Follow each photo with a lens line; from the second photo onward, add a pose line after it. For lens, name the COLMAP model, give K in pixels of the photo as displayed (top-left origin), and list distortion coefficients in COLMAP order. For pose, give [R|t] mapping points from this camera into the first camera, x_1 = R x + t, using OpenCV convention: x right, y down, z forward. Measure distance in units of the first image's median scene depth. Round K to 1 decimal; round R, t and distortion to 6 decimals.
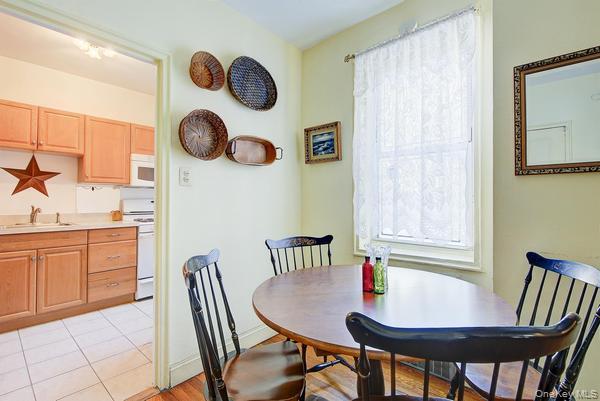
lens RADIAL K [[281.5, 0, 301.7], [0, 281.5, 196.9], [0, 0, 1]] dist [0.000112, 0.000003]
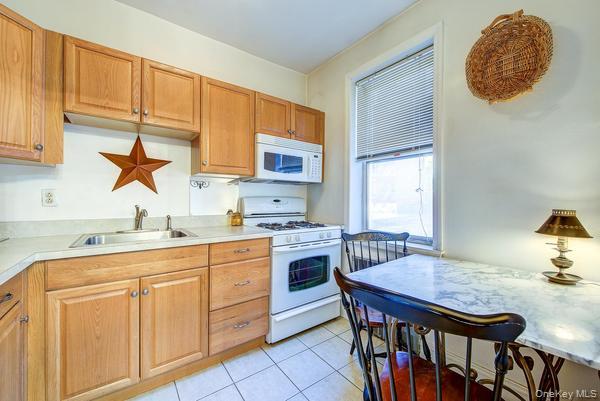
lens RADIAL K [[238.0, 0, 302.7], [0, 238.0, 201.4], [0, 0, 1]] dist [0.001936, 0.000010]
pose [[0.979974, 0.004139, -0.199080, -0.430498], [-0.000667, 0.999847, 0.017505, 0.010257], [0.199122, -0.017022, 0.979827, 0.497090]]
